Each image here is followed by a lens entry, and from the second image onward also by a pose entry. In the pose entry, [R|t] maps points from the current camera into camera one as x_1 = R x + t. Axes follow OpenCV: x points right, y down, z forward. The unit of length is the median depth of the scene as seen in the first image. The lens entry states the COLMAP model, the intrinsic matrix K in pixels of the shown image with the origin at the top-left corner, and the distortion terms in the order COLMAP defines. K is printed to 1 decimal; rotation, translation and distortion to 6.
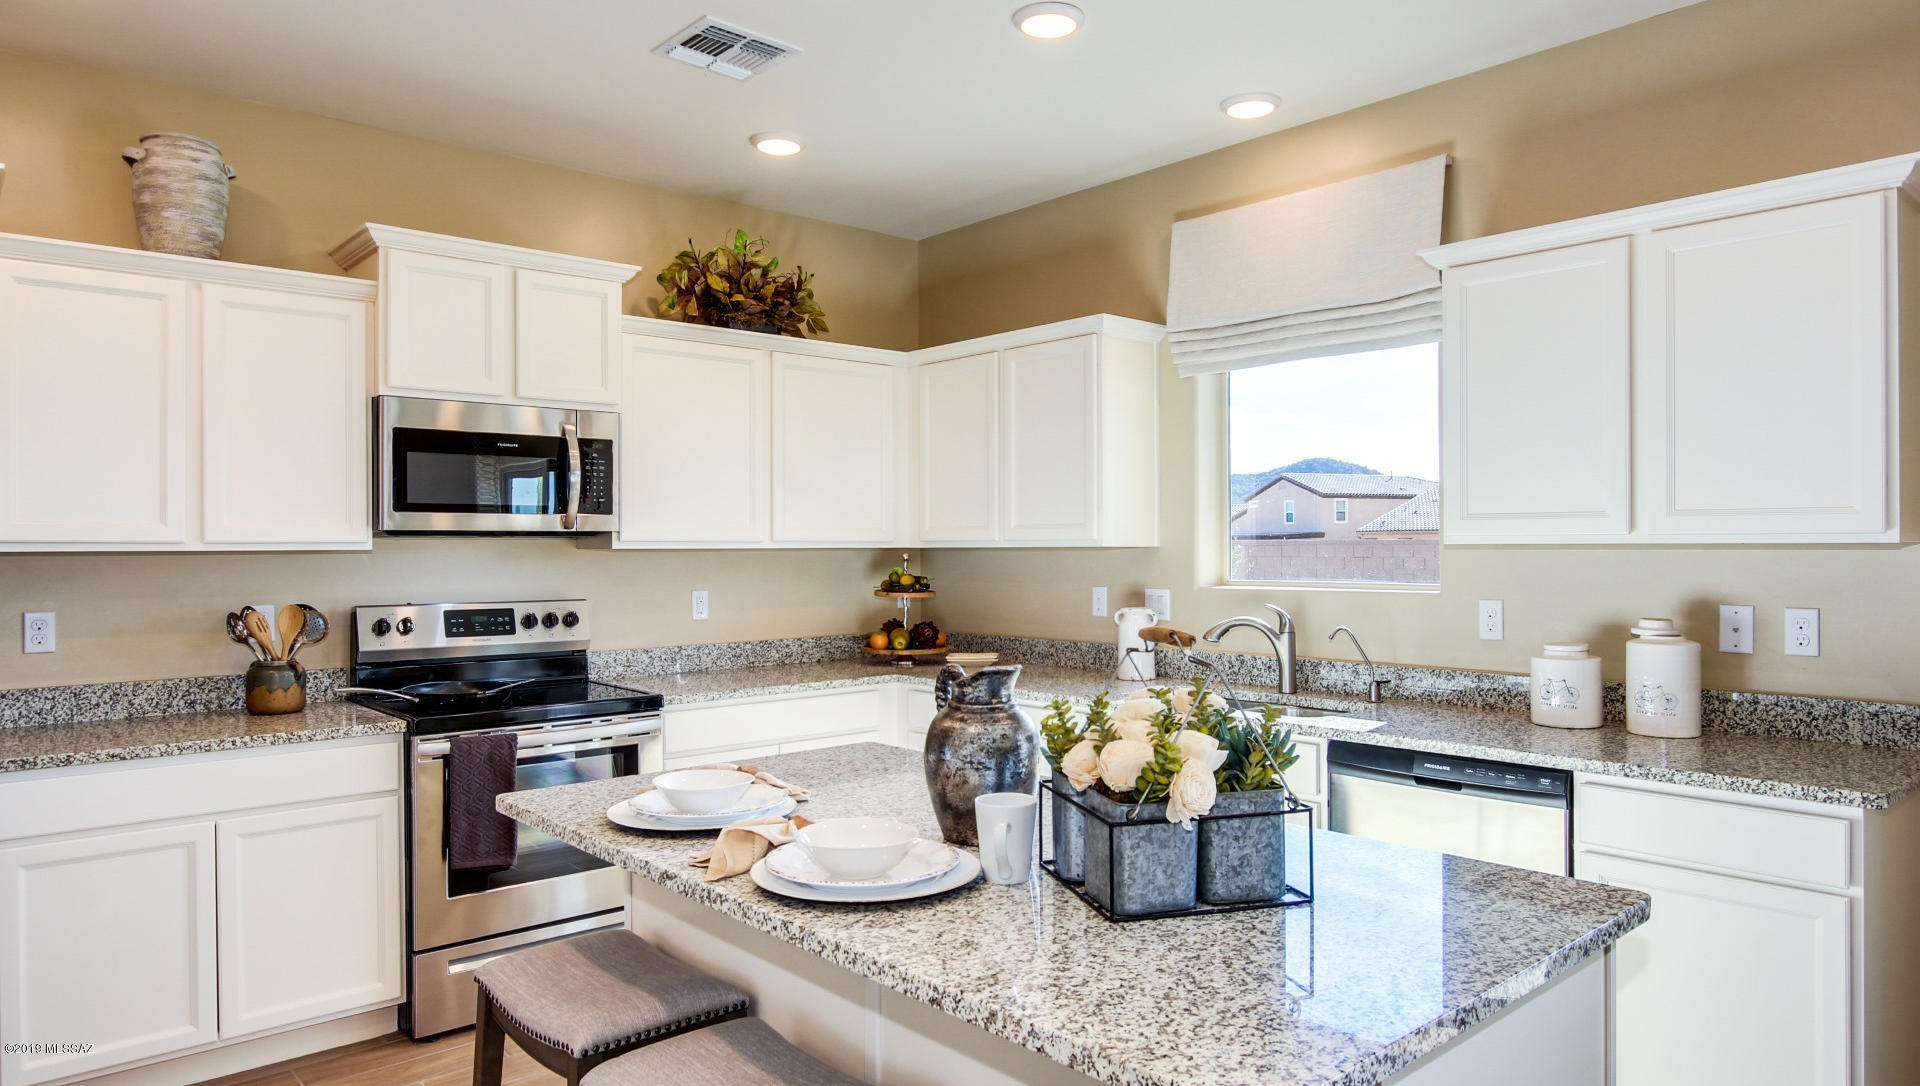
lens RADIAL K [[1173.3, 0, 966.5], [0, 1173.3, 546.3], [0, 0, 1]] dist [-0.018085, 0.001139]
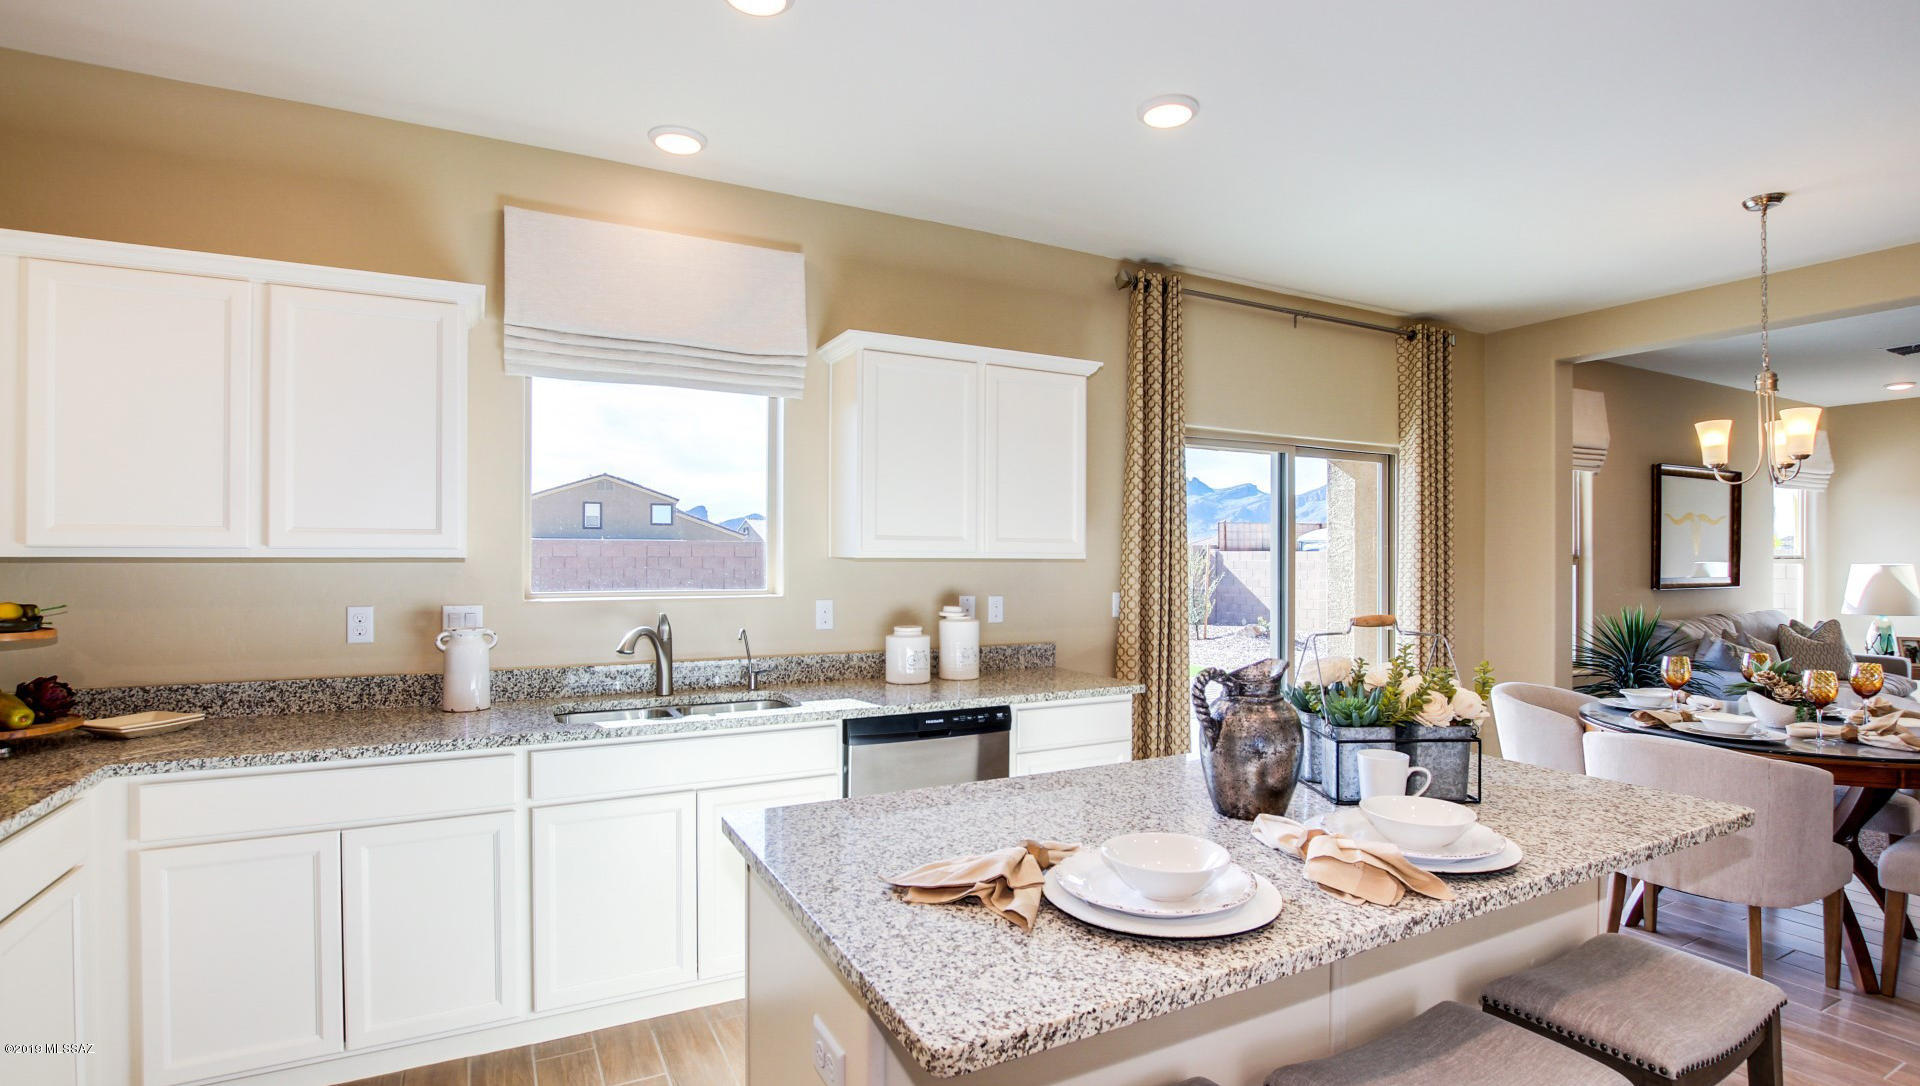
lens RADIAL K [[905.4, 0, 964.7], [0, 905.4, 560.2], [0, 0, 1]] dist [-0.025749, 0.000723]
pose [[0.238631, 0.002734, 0.971106, -0.446850], [-0.005565, 0.999983, -0.001448, 0.001108], [-0.971094, -0.005059, 0.238643, 0.516036]]
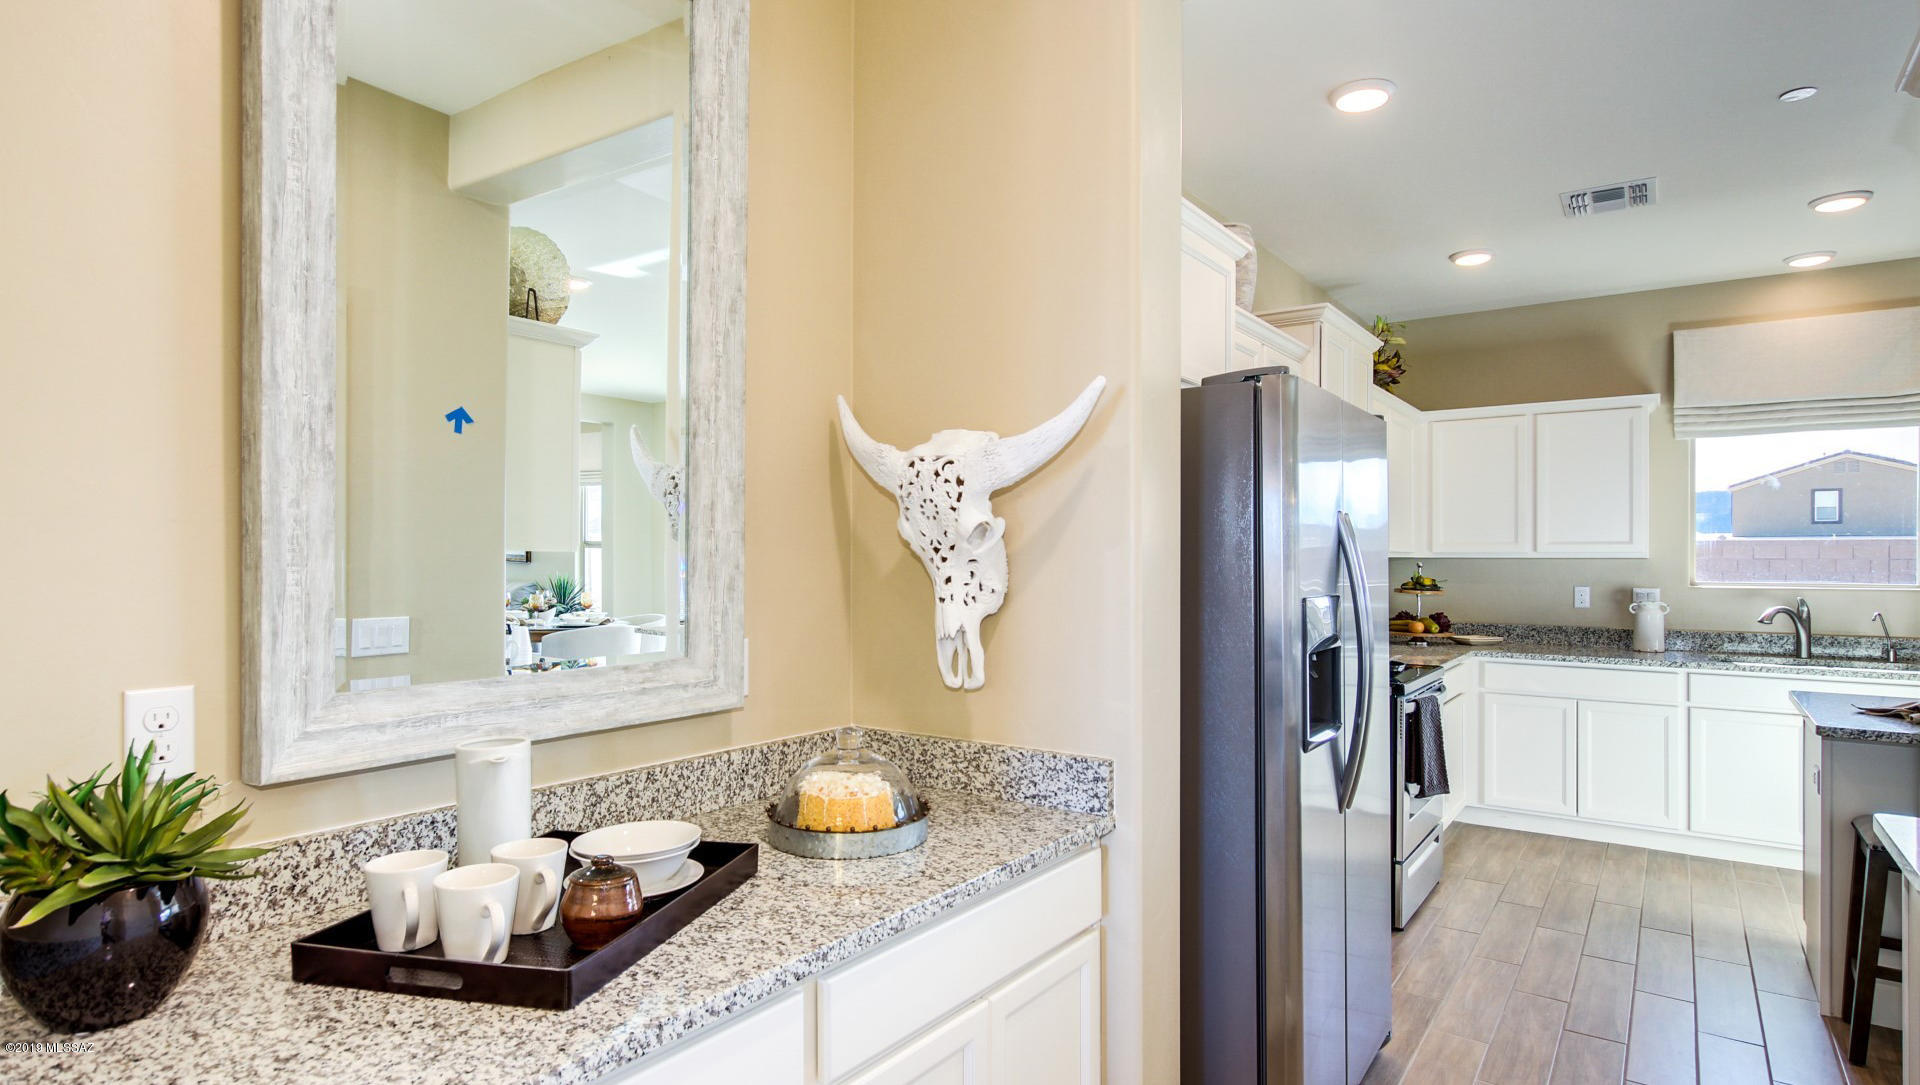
lens RADIAL K [[1004.0, 0, 971.0], [0, 1004.0, 558.1], [0, 0, 1]] dist [0.004188, 0.001074]
pose [[0.973921, 0.006309, 0.226799, -0.995687], [-0.006656, 0.999978, 0.000764, 0.005634], [-0.226789, -0.002254, 0.973941, 0.003385]]
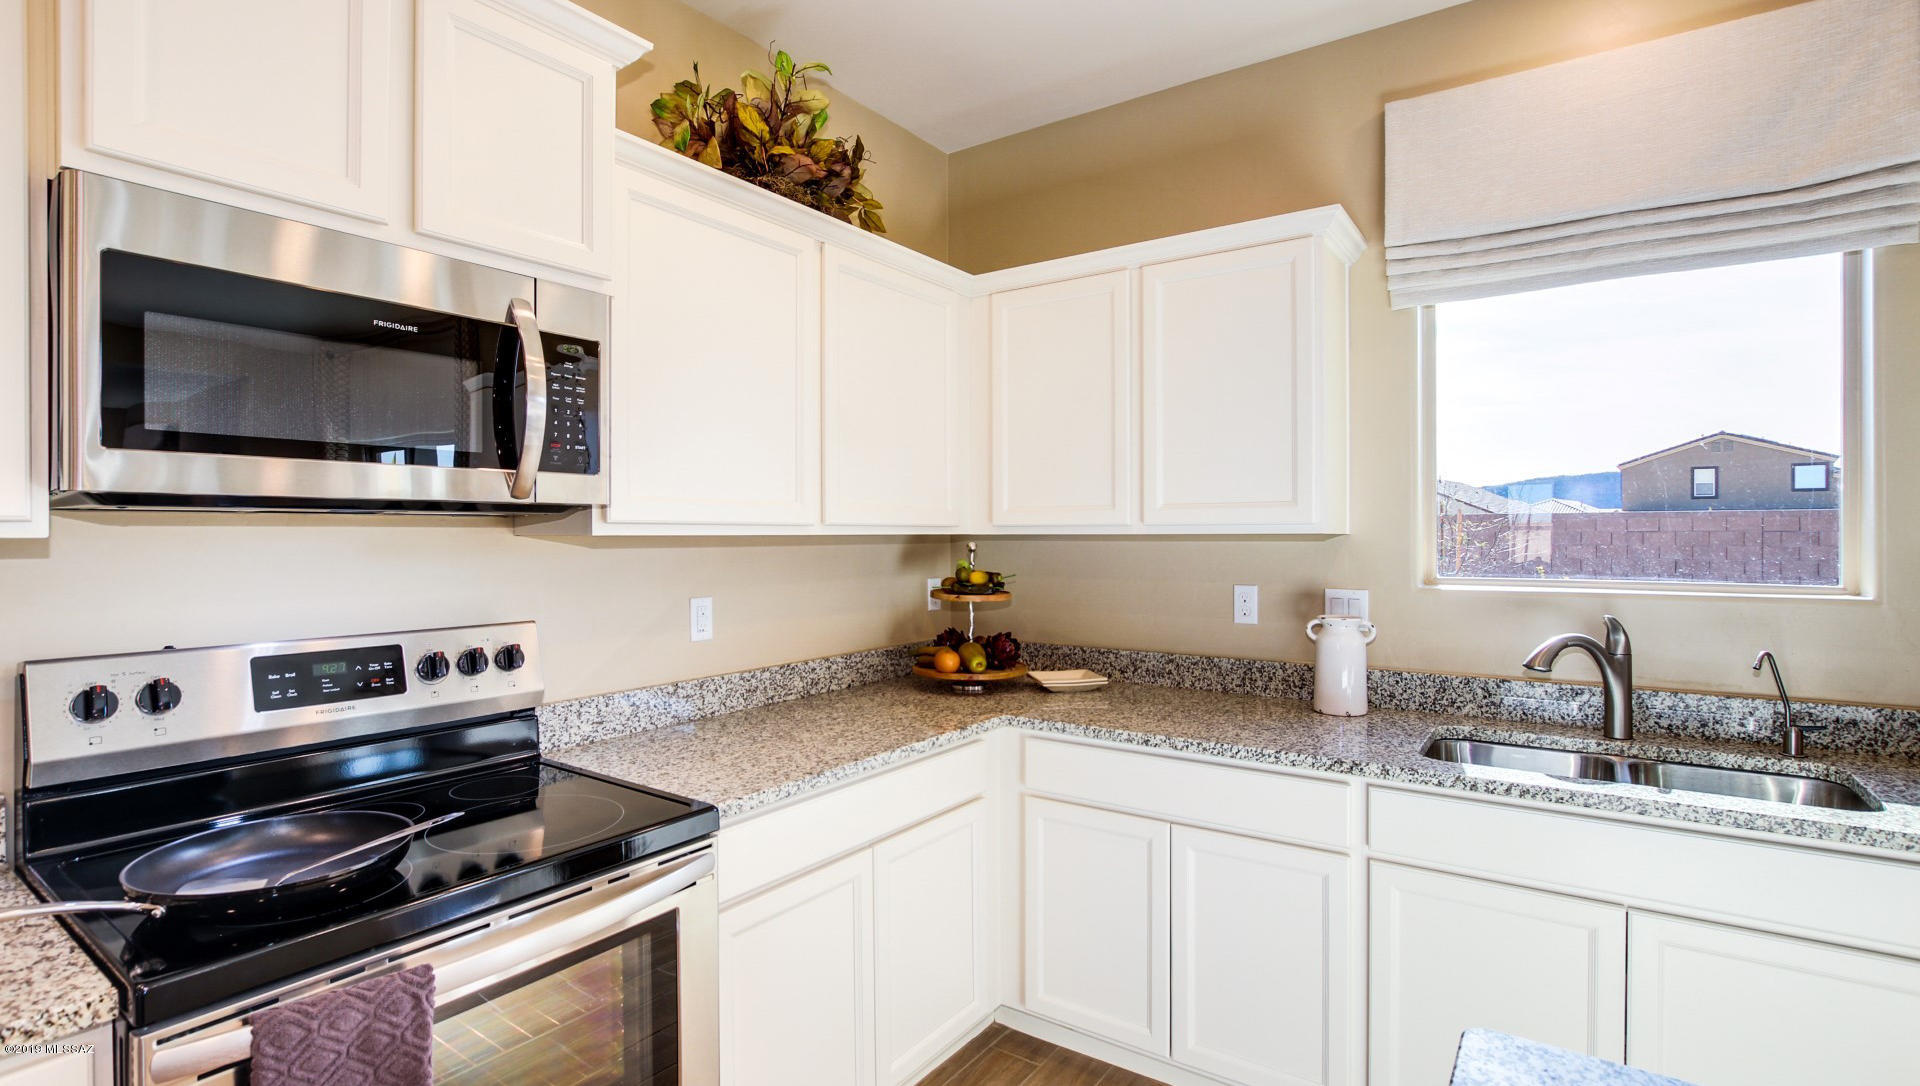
lens RADIAL K [[890.5, 0, 971.3], [0, 890.5, 535.0], [0, 0, 1]] dist [-0.022567, 0.003257]
pose [[0.972405, 0.001983, 0.233292, -0.228559], [-0.002653, 0.999993, 0.002556, 0.000363], [-0.233285, -0.003104, 0.972403, 0.547225]]
